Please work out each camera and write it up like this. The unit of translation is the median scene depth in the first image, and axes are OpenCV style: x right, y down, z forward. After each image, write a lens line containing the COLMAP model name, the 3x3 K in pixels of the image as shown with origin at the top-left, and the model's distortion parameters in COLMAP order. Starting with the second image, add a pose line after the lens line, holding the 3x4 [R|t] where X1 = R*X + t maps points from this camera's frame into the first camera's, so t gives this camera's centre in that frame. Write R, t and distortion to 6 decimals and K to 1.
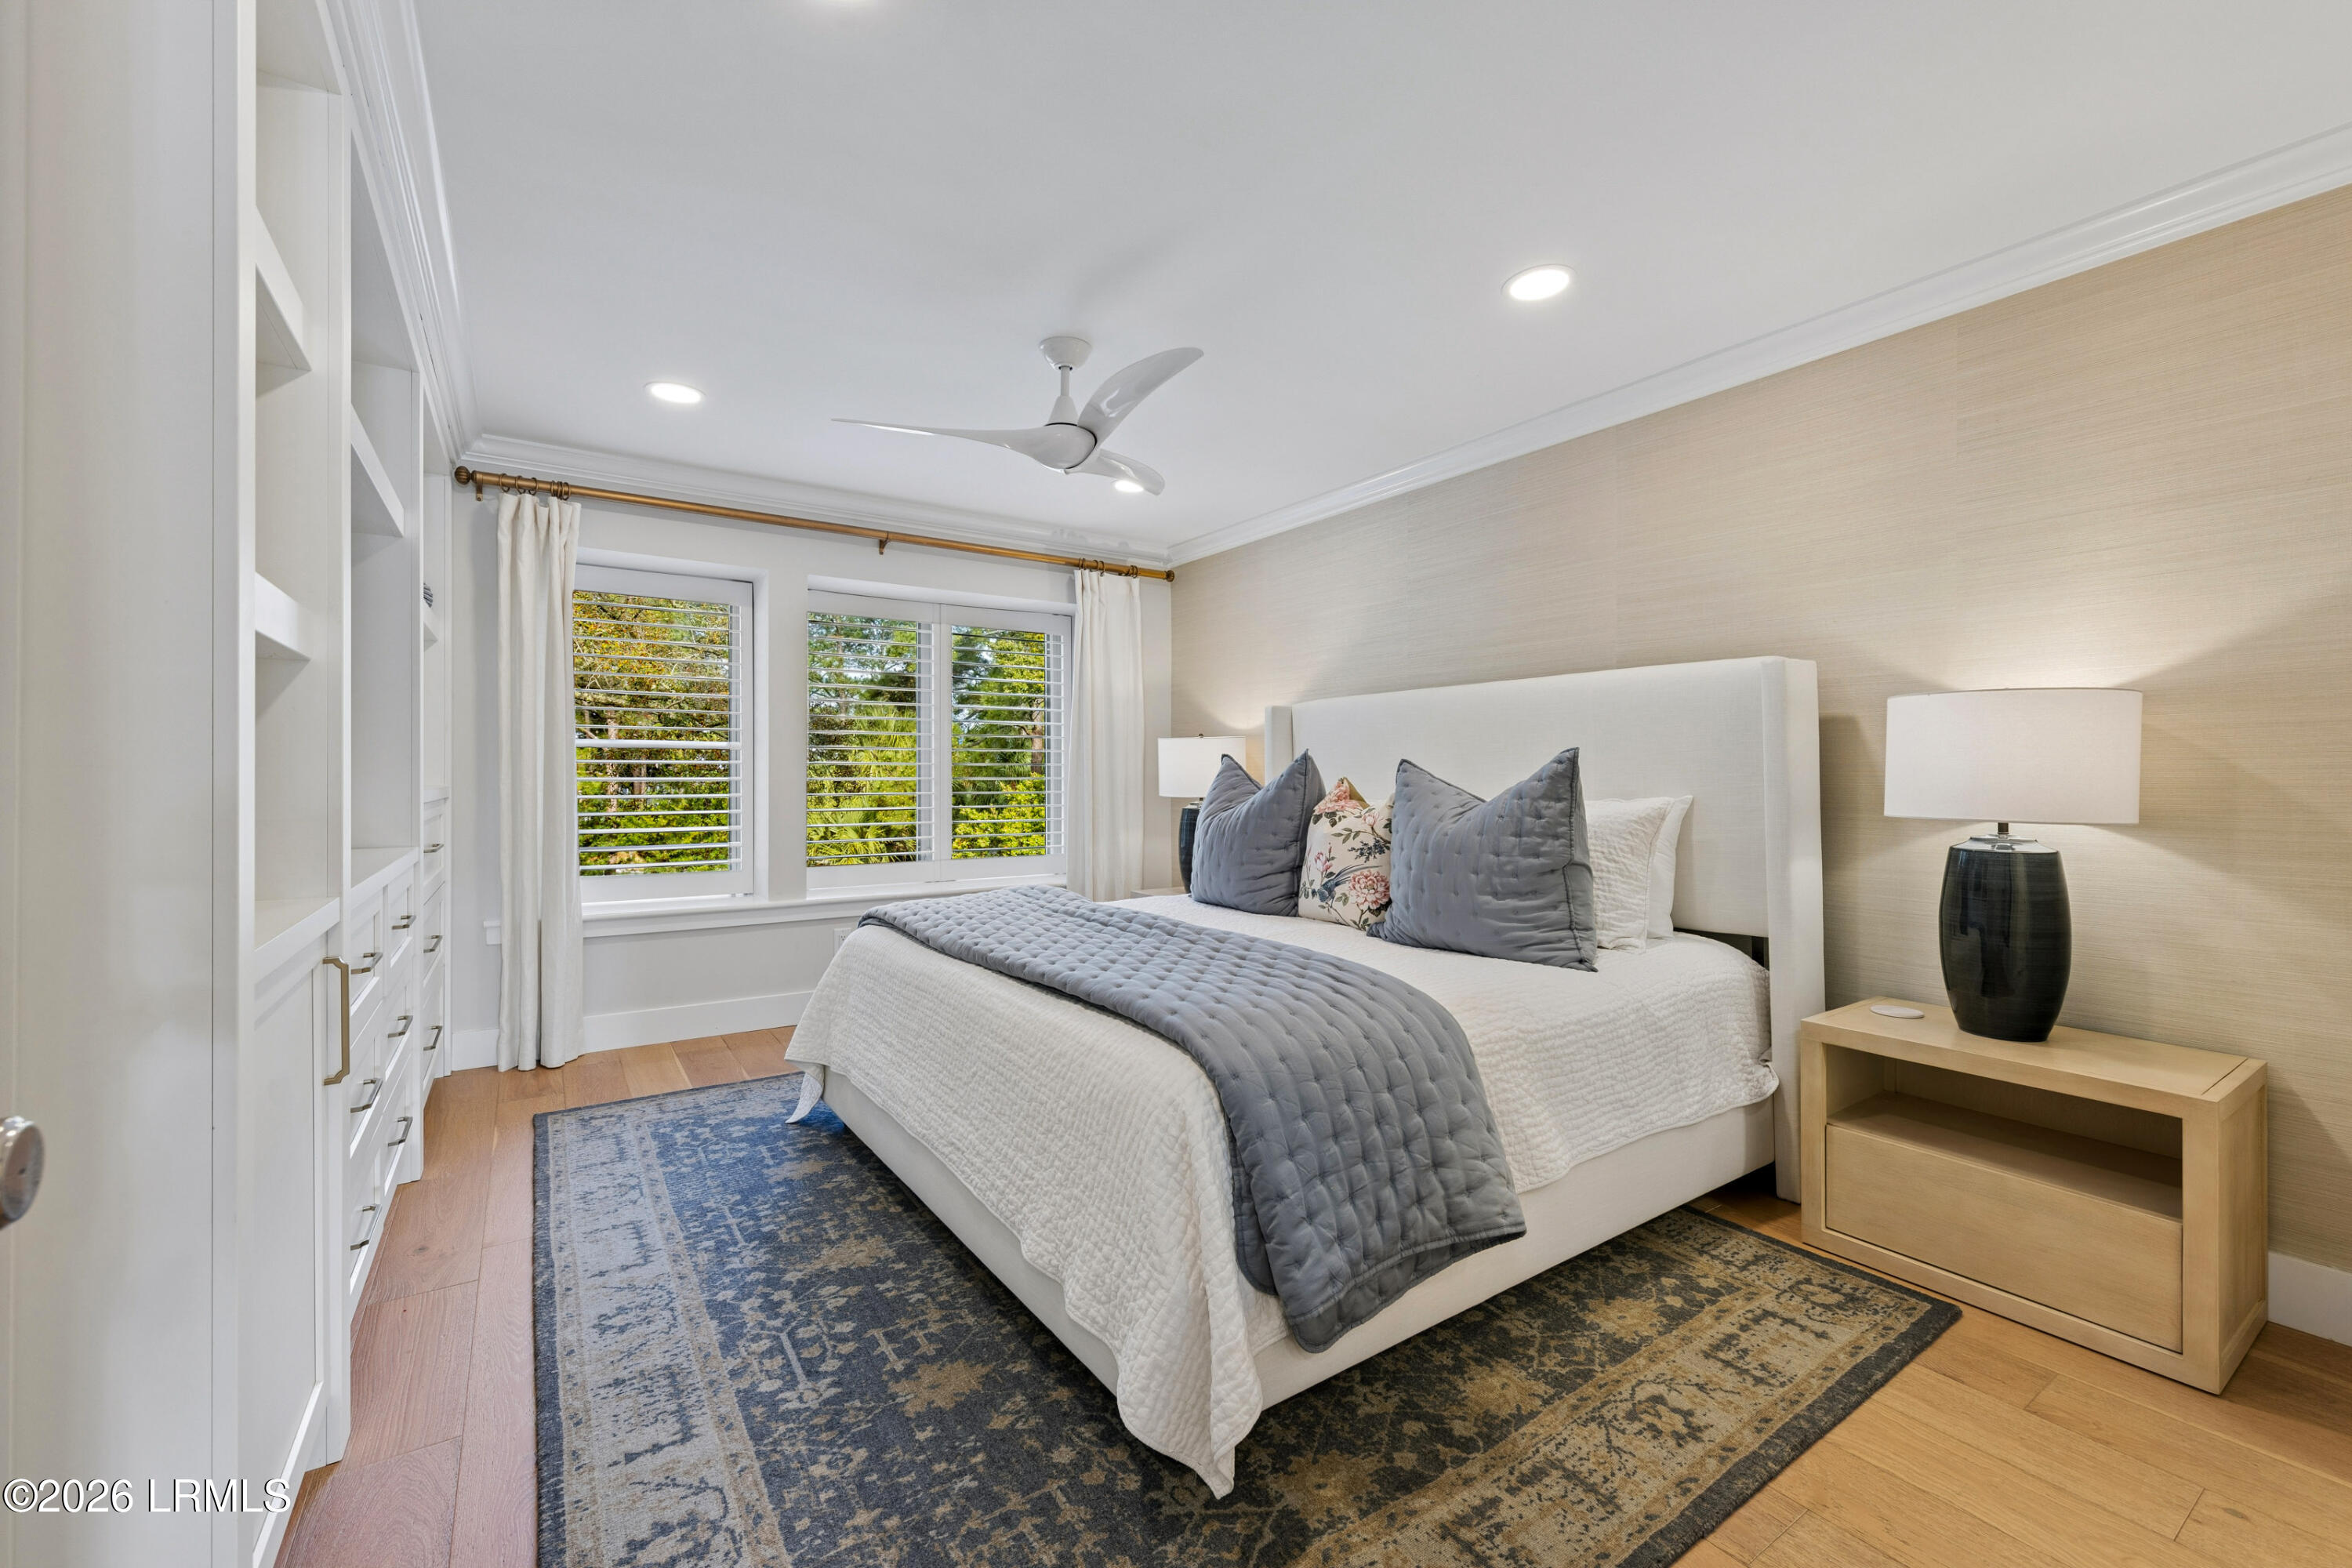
lens RADIAL K [[975.3, 0, 1182.7], [0, 975.3, 778.9], [0, 0, 1]] dist [0.001653, 0.000010]
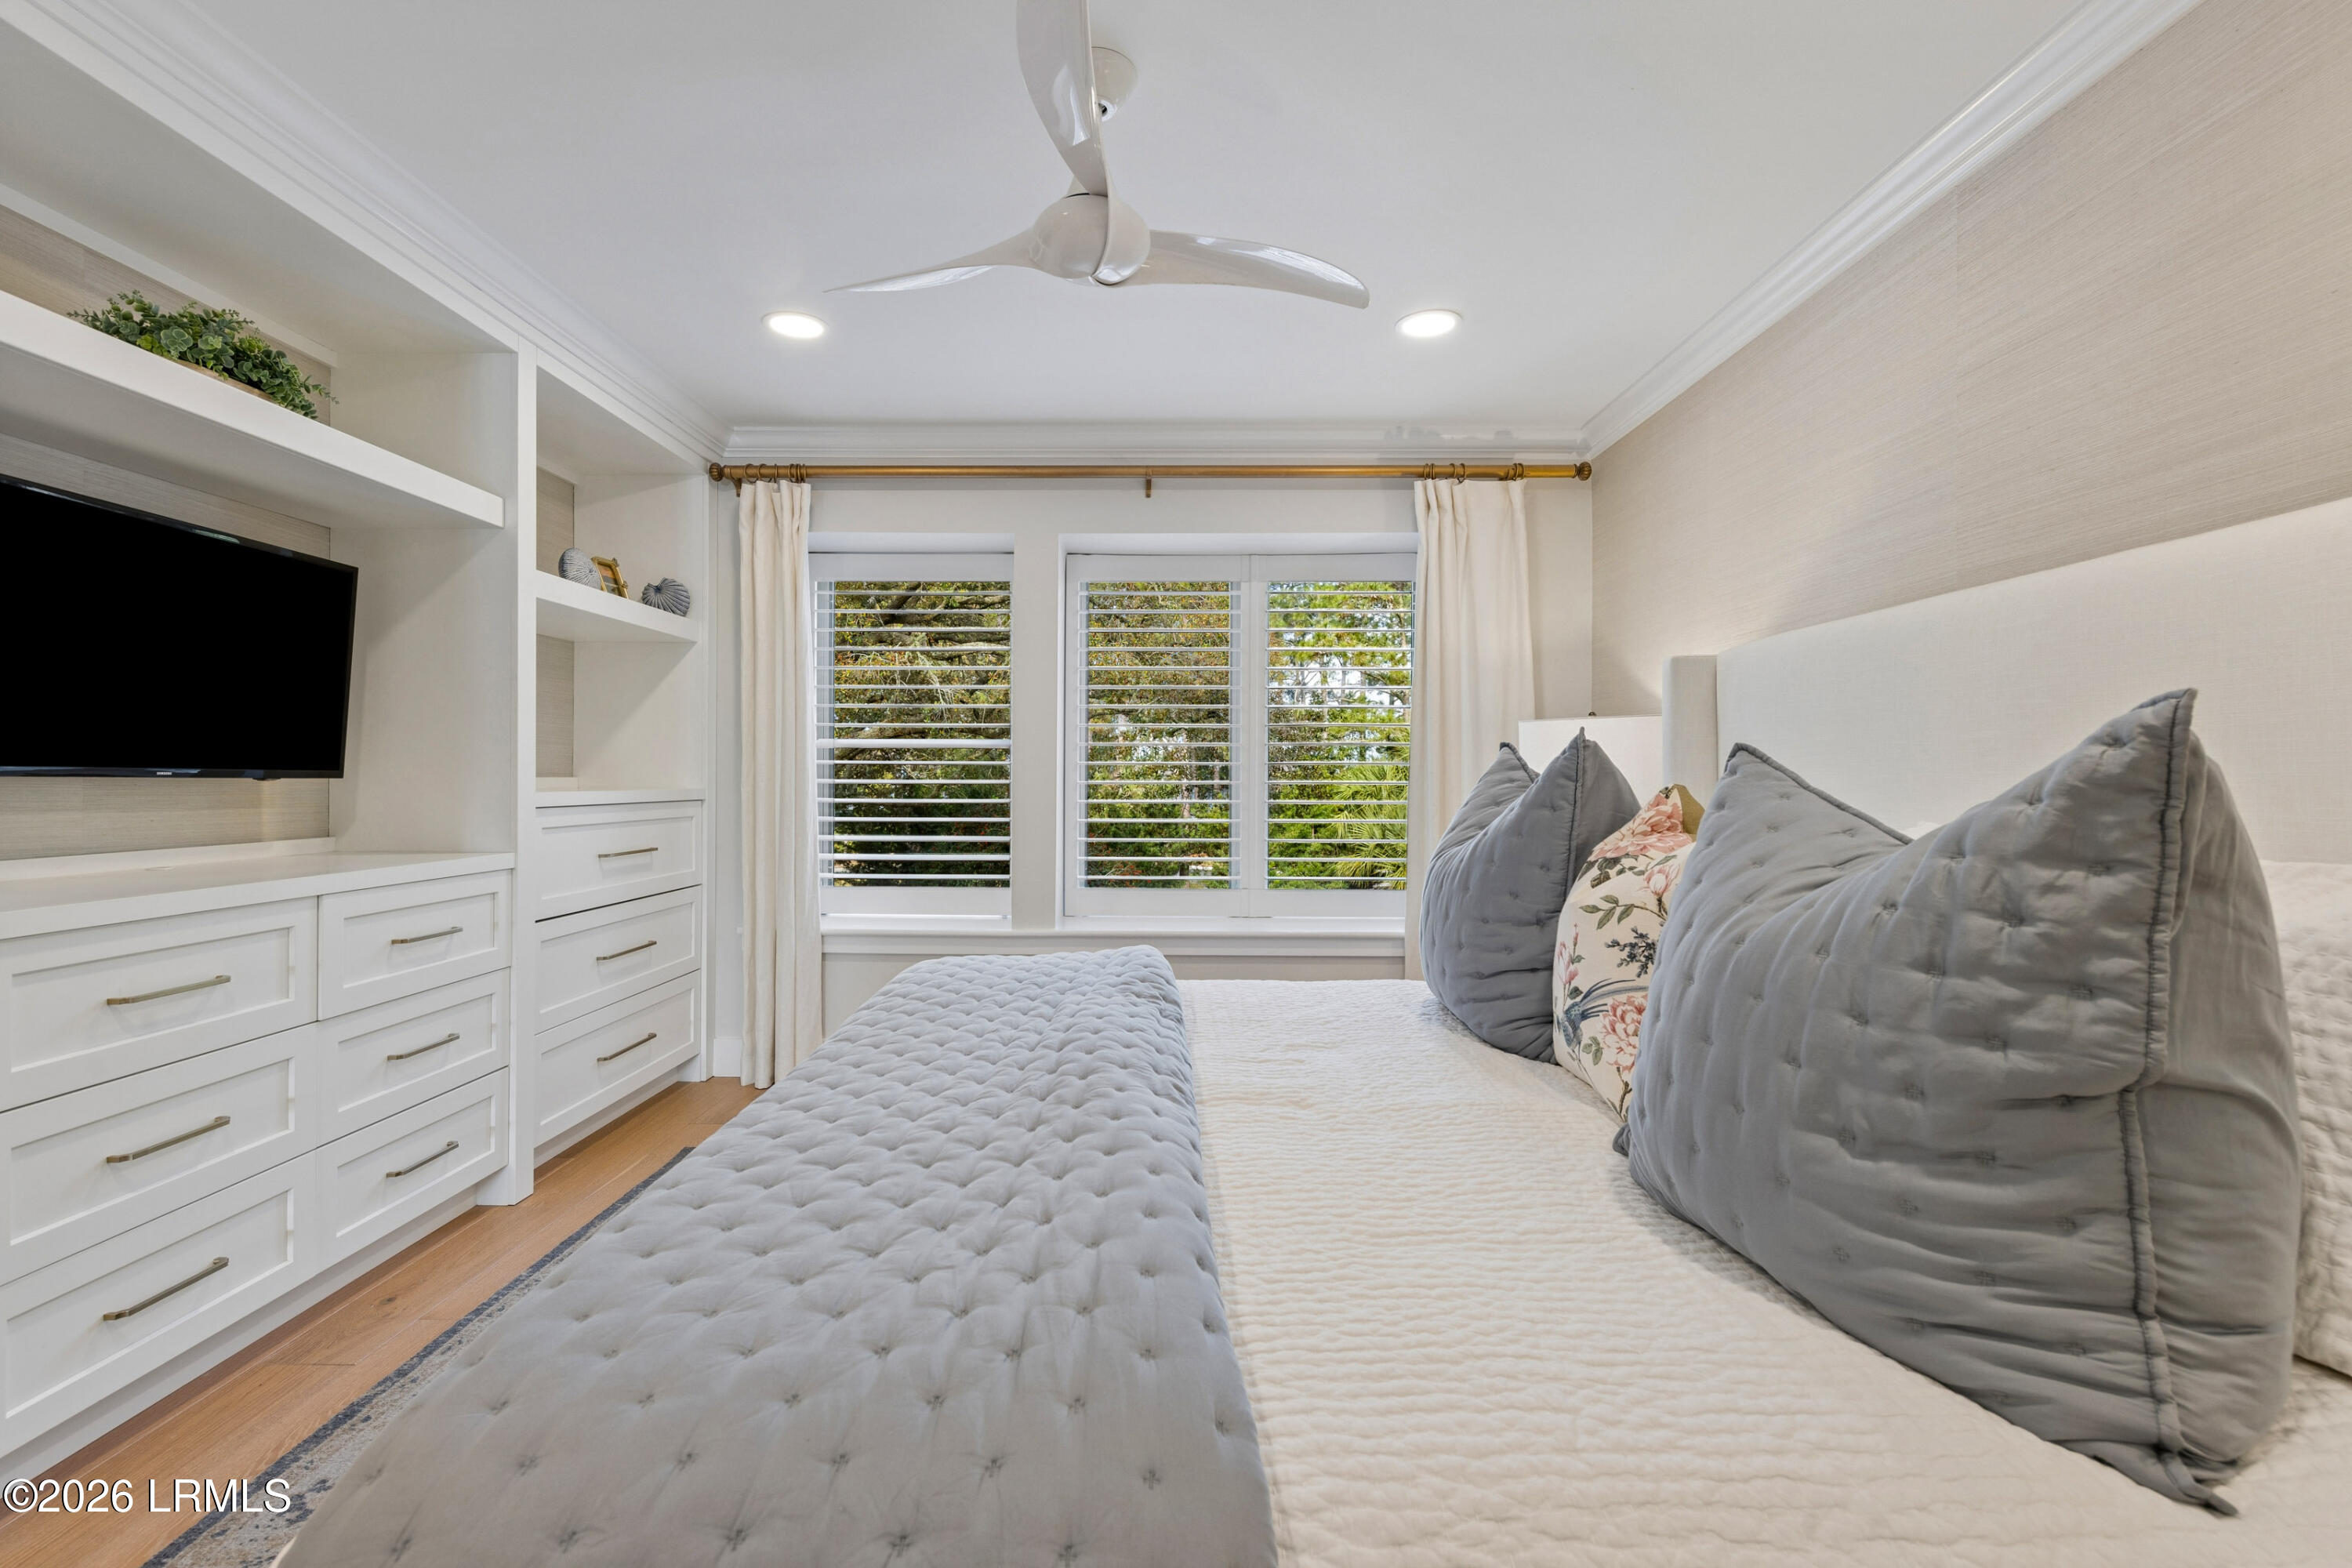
lens RADIAL K [[1043.6, 0, 1167.7], [0, 1043.6, 778.2], [0, 0, 1]] dist [0.002022, 0.000043]
pose [[0.814782, 0.001997, -0.579763, 0.272921], [-0.003895, 0.999990, -0.002030, -0.003047], [0.579754, 0.003913, 0.814782, 0.459831]]
